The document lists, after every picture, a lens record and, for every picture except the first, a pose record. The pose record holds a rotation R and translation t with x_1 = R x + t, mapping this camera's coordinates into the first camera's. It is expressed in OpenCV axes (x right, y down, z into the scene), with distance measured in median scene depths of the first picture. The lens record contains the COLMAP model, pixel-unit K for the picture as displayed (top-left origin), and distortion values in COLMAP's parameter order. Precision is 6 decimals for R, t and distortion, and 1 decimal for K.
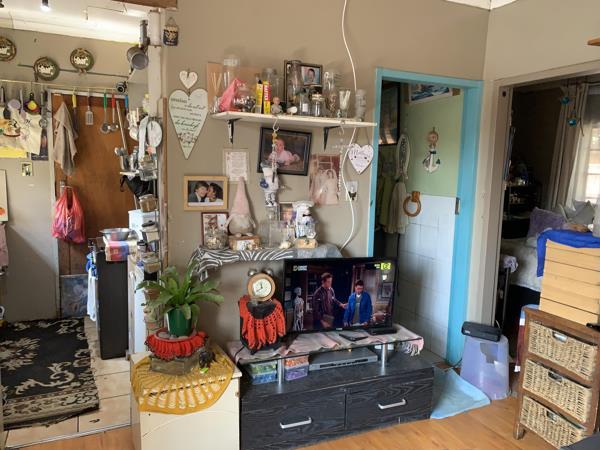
lens RADIAL K [[452.4, 0, 300.2], [0, 452.4, 223.4], [0, 0, 1]] dist [0.003262, 0.003120]
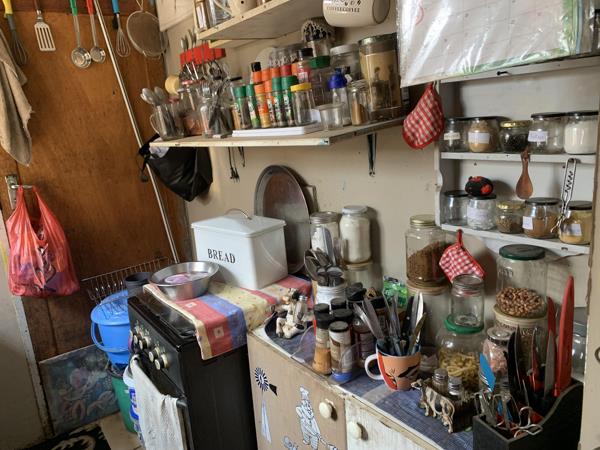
lens RADIAL K [[452.4, 0, 301.5], [0, 452.4, 218.6], [0, 0, 1]] dist [0.003262, 0.003120]
pose [[0.975621, -0.142282, 0.167092, -0.309317], [0.126589, 0.986786, 0.101135, -0.057963], [-0.179274, -0.077517, 0.980740, 0.468347]]
